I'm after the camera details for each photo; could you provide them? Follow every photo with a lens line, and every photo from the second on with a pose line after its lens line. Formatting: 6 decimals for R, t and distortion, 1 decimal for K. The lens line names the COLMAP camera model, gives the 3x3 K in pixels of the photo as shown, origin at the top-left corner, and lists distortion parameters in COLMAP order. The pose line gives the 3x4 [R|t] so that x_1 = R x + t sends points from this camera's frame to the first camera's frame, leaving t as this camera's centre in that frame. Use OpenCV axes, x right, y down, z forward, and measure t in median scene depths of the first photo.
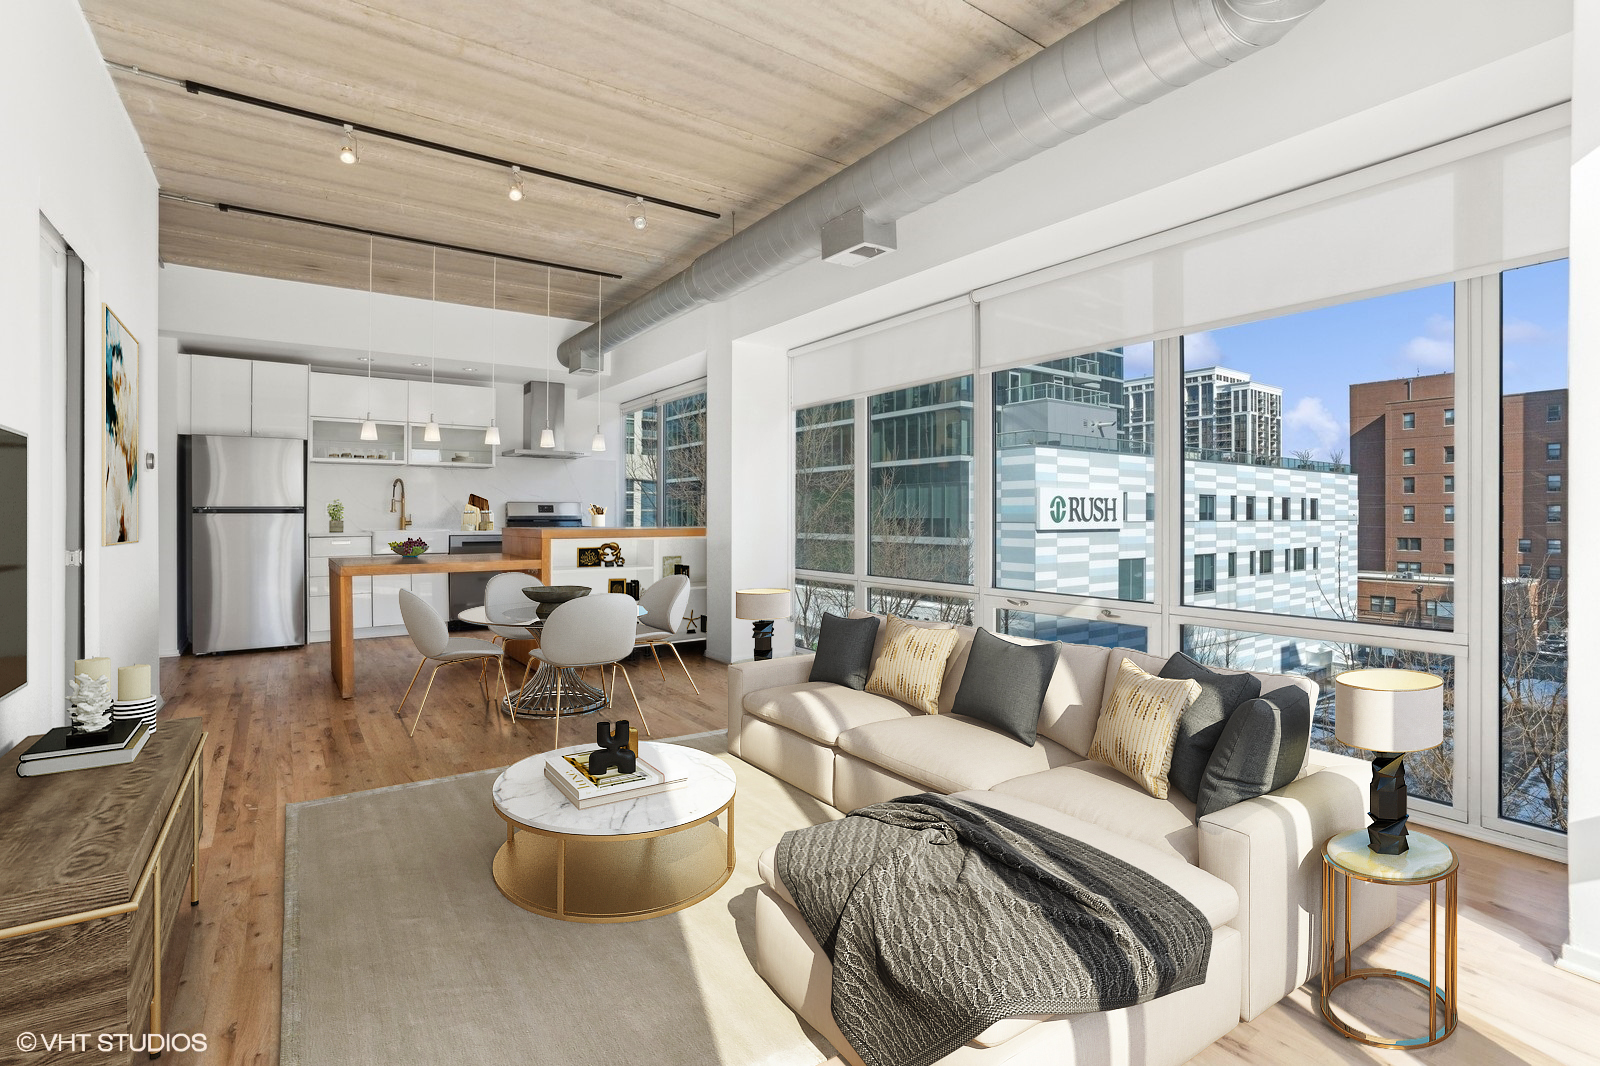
lens RADIAL K [[735.9, 0, 783.3], [0, 735.9, 518.9], [0, 0, 1]] dist [-0.010824, 0.000302]
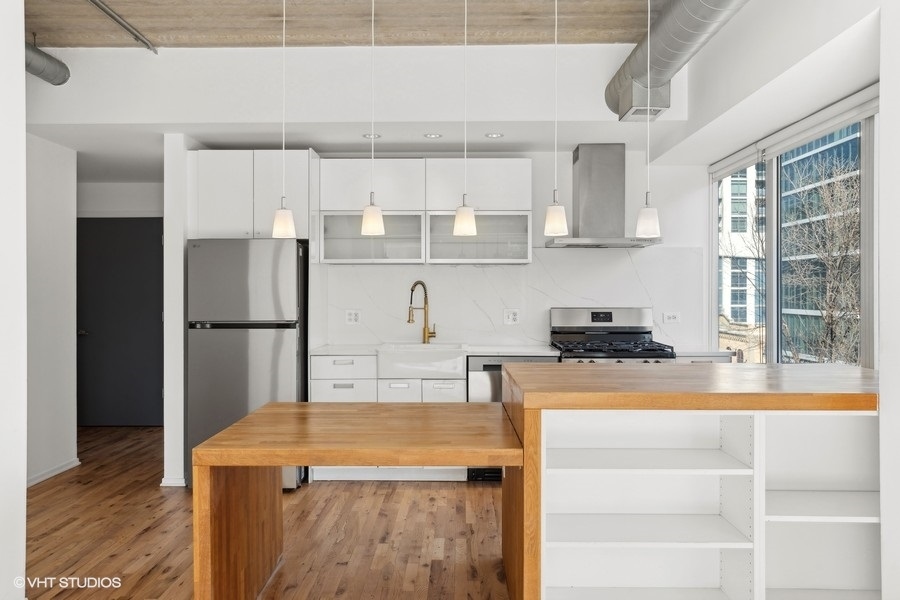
lens RADIAL K [[677.3, 0, 445.4], [0, 677.3, 293.8], [0, 0, 1]] dist [-0.031431, 0.002474]
pose [[0.814054, 0.005585, -0.580762, -0.064307], [-0.006698, 0.999978, 0.000227, -0.040063], [0.580750, 0.003705, 0.814073, 0.399373]]
